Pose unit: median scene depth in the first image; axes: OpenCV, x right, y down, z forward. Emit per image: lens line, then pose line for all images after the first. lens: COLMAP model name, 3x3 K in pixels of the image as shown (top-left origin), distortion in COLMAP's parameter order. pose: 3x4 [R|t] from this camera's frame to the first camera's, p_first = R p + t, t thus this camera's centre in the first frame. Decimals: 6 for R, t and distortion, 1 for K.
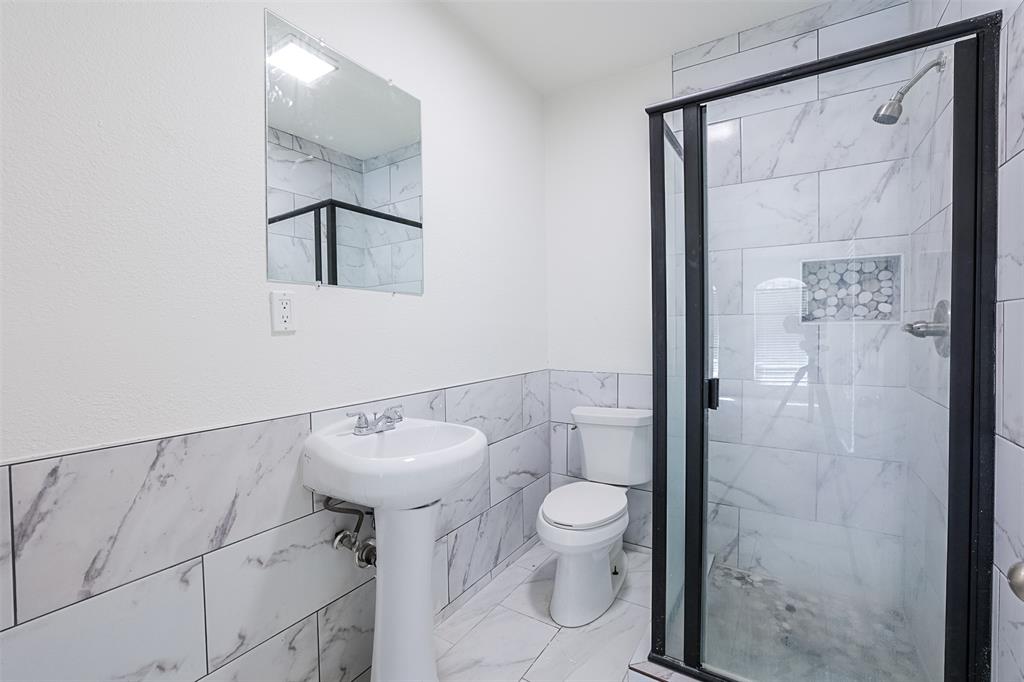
lens RADIAL K [[445.1, 0, 511.7], [0, 445.1, 341.9], [0, 0, 1]] dist [-0.002695, -0.000126]
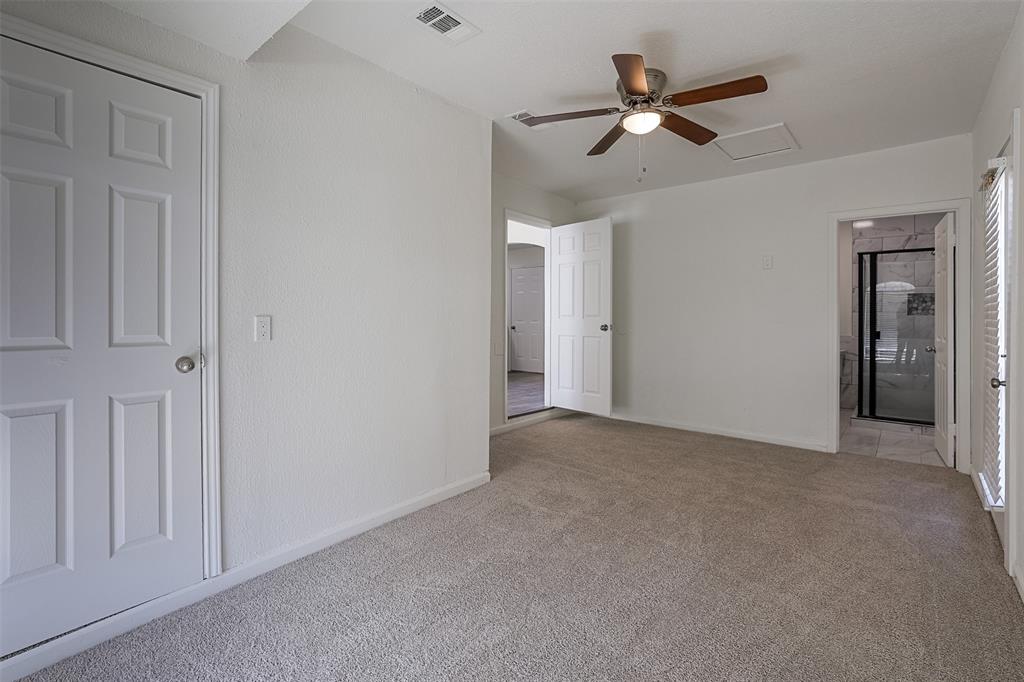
lens RADIAL K [[481.7, 0, 514.1], [0, 481.7, 331.6], [0, 0, 1]] dist [-0.000327, -0.000017]
pose [[0.991739, 0.010946, -0.127801, -1.801305], [-0.014250, 0.999587, -0.024960, 0.214191], [0.127475, 0.026575, 0.991486, -2.945220]]
